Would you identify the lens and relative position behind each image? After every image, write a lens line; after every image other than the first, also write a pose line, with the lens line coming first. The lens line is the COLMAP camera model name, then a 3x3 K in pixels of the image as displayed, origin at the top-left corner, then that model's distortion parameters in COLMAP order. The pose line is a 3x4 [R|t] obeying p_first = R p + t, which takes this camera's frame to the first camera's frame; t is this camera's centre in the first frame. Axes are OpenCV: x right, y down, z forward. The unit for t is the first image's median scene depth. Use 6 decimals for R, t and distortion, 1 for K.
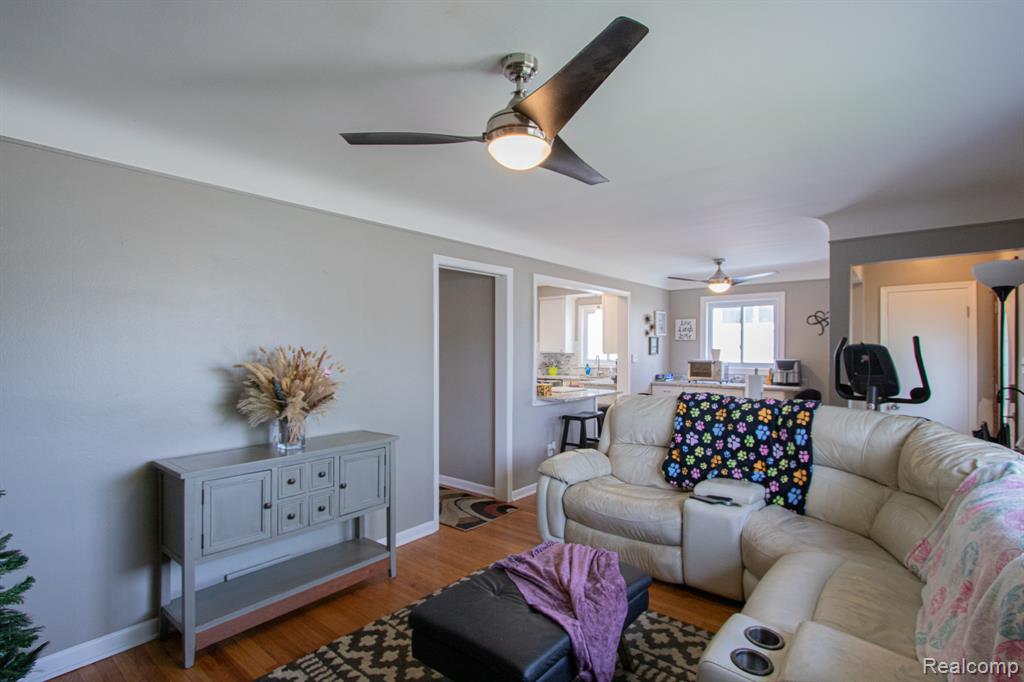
lens RADIAL K [[476.3, 0, 535.7], [0, 476.3, 348.7], [0, 0, 1]] dist [-0.017705, 0.002755]
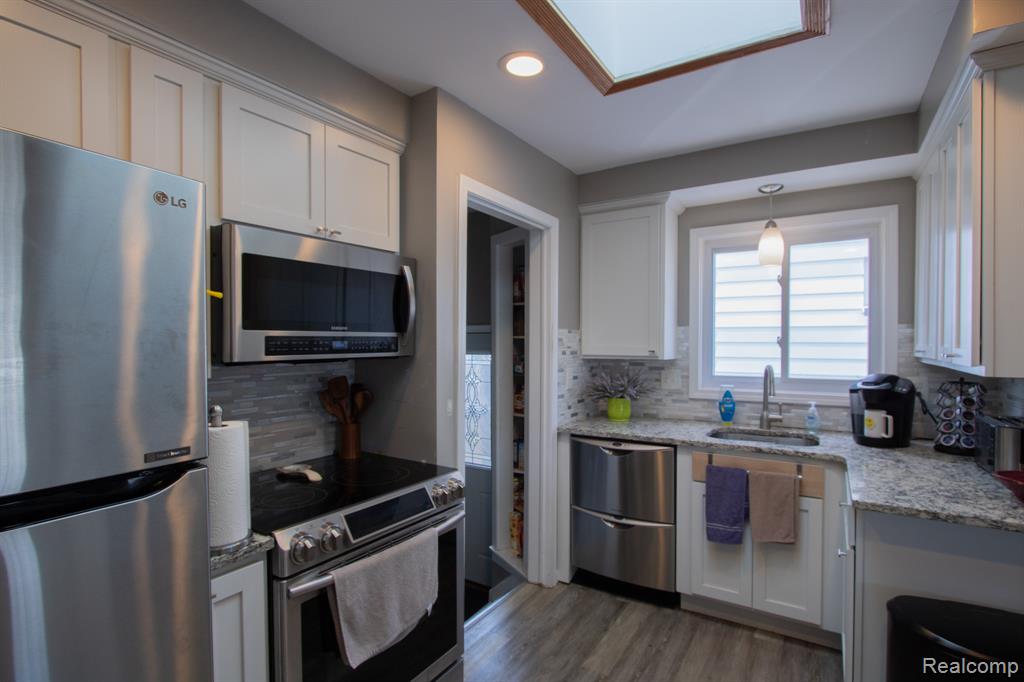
lens RADIAL K [[496.7, 0, 522.7], [0, 496.7, 352.5], [0, 0, 1]] dist [-0.018661, 0.002006]
pose [[0.997421, 0.000581, 0.071767, -0.175227], [-0.001519, 0.999914, 0.013021, -0.001793], [-0.071753, -0.013097, 0.997336, 1.723063]]
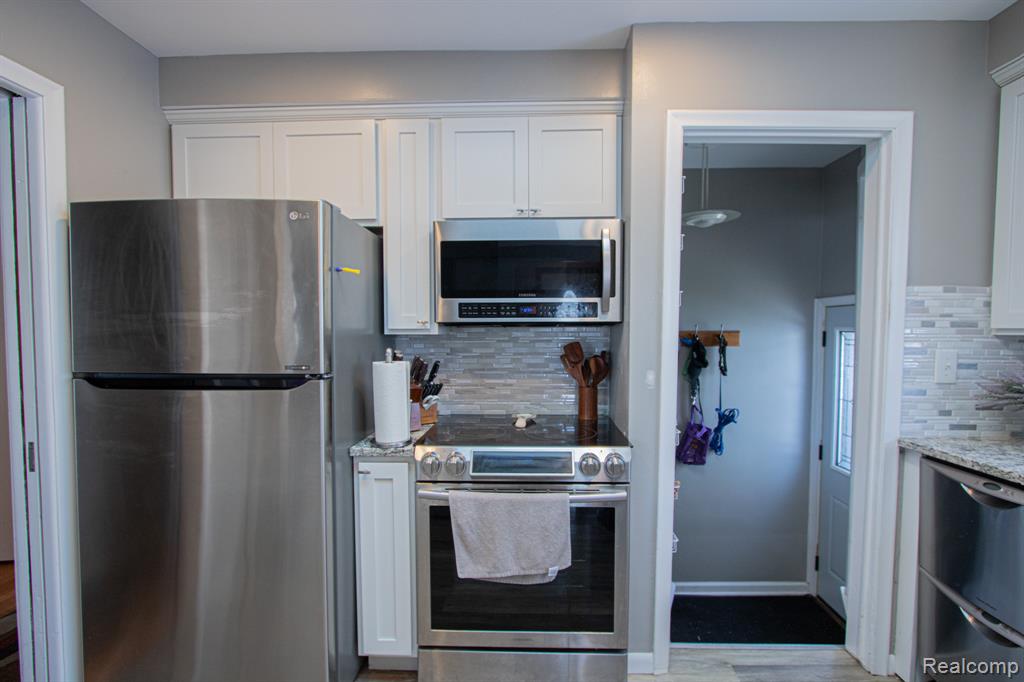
lens RADIAL K [[476.3, 0, 522.6], [0, 476.3, 350.1], [0, 0, 1]] dist [-0.017705, 0.002755]
pose [[0.571683, 0.037888, -0.819599, 0.170692], [-0.009223, 0.999167, 0.039756, 0.025631], [0.820423, -0.015168, 0.571556, 1.953198]]
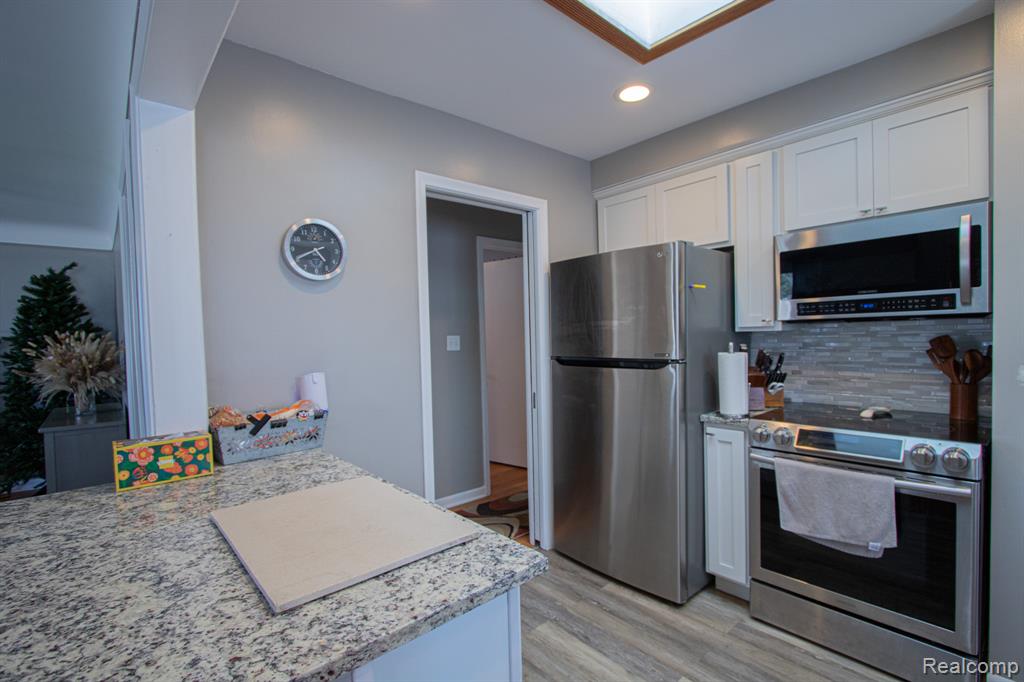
lens RADIAL K [[476.3, 0, 520.1], [0, 476.3, 349.4], [0, 0, 1]] dist [-0.017705, 0.002755]
pose [[-0.210985, 0.042766, -0.976553, 0.408188], [0.018887, 0.999034, 0.039670, 0.023084], [0.977307, -0.010075, -0.211589, 1.983402]]
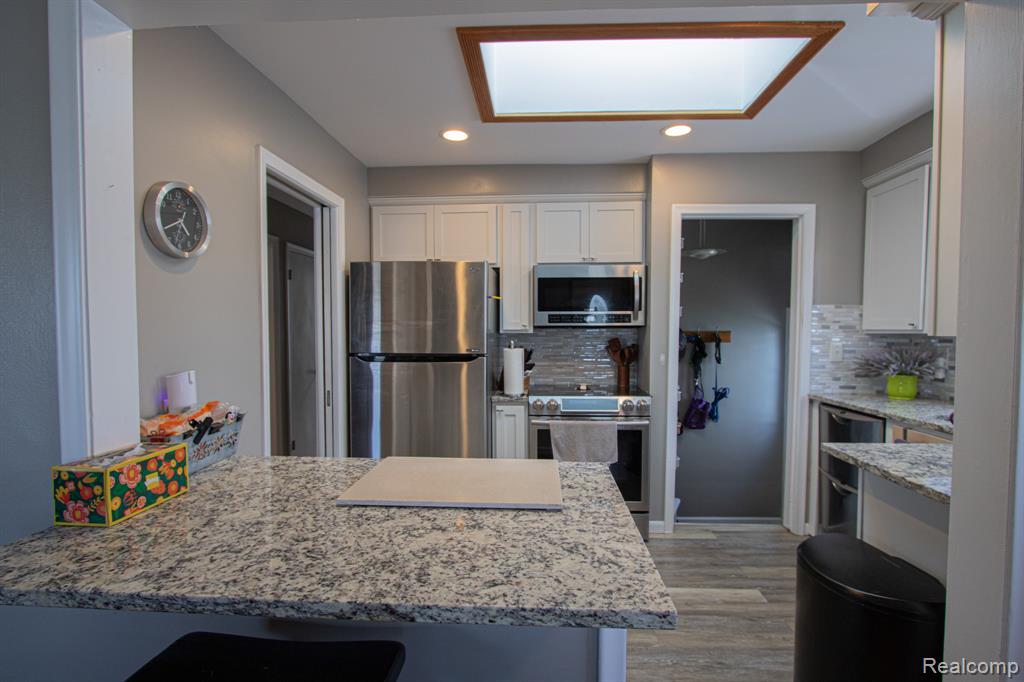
lens RADIAL K [[496.7, 0, 521.7], [0, 496.7, 351.9], [0, 0, 1]] dist [-0.018661, 0.002006]
pose [[0.549275, 0.039637, -0.834701, 0.501637], [-0.009338, 0.999103, 0.041298, 0.027523], [0.835589, -0.014889, 0.549153, 1.582880]]
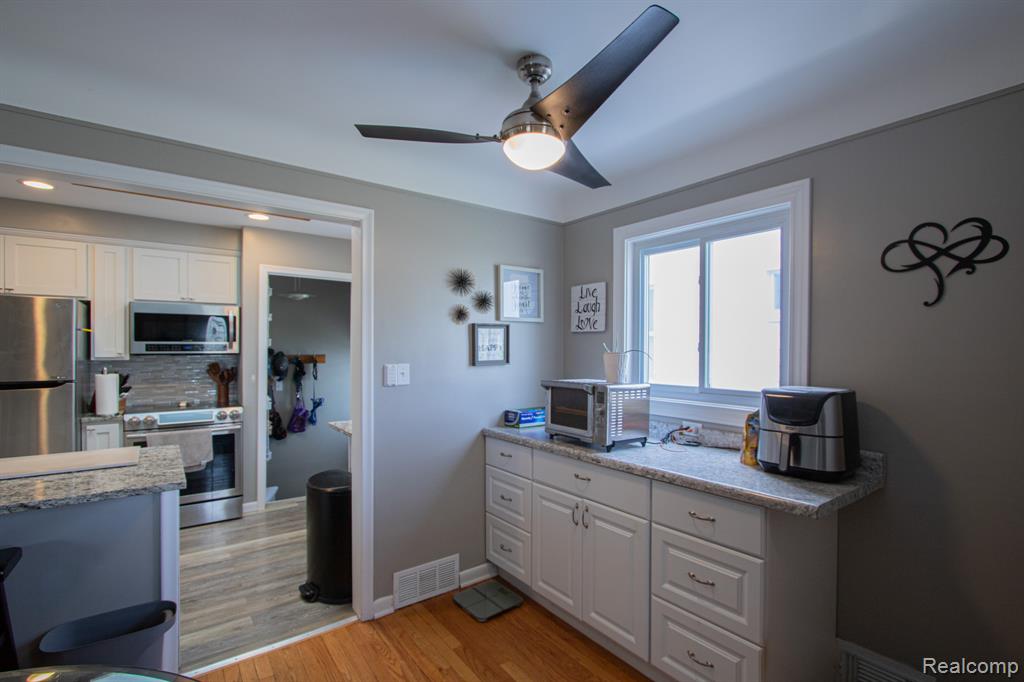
lens RADIAL K [[476.3, 0, 524.1], [0, 476.3, 350.5], [0, 0, 1]] dist [-0.017705, 0.002755]
pose [[0.959139, 0.006816, -0.282853, 0.907729], [-0.007715, 0.999968, -0.002065, 0.000757], [0.282830, 0.004162, 0.959161, 1.337584]]
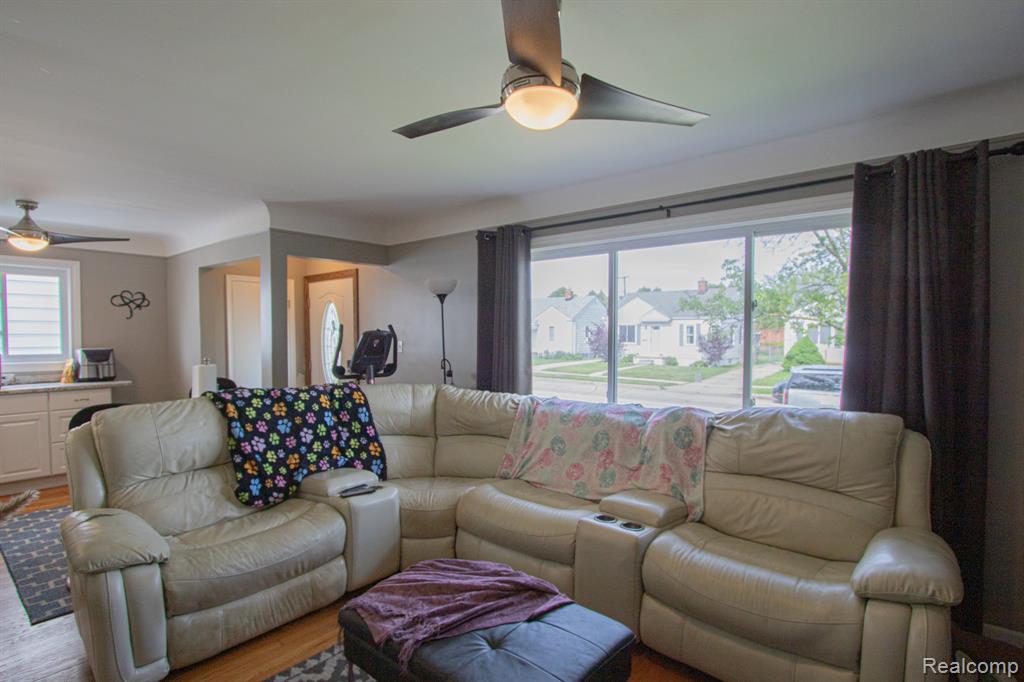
lens RADIAL K [[496.7, 0, 509.3], [0, 496.7, 347.9], [0, 0, 1]] dist [-0.018661, 0.002006]
pose [[0.062238, -0.027004, 0.997696, -0.496987], [0.001090, 0.999635, 0.026988, 0.000638], [-0.998061, -0.000592, 0.062245, 0.520963]]
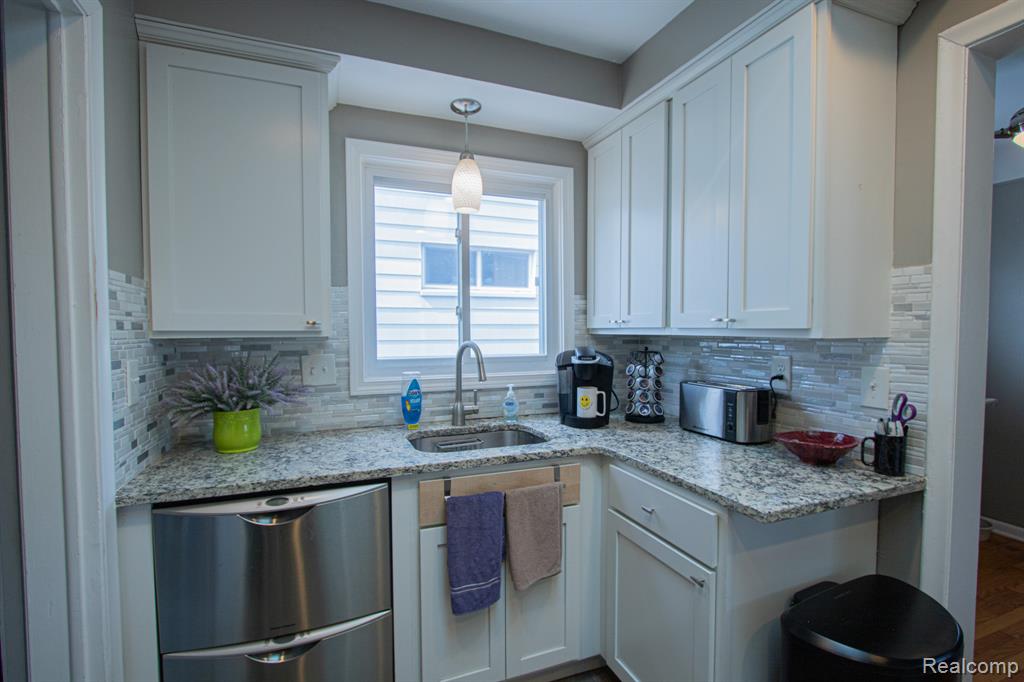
lens RADIAL K [[476.3, 0, 501.0], [0, 476.3, 351.9], [0, 0, 1]] dist [-0.017705, 0.002755]
pose [[0.526537, -0.035866, 0.849395, -0.200431], [0.006690, 0.999254, 0.038047, 0.021781], [-0.850126, -0.014351, 0.526384, 2.198081]]
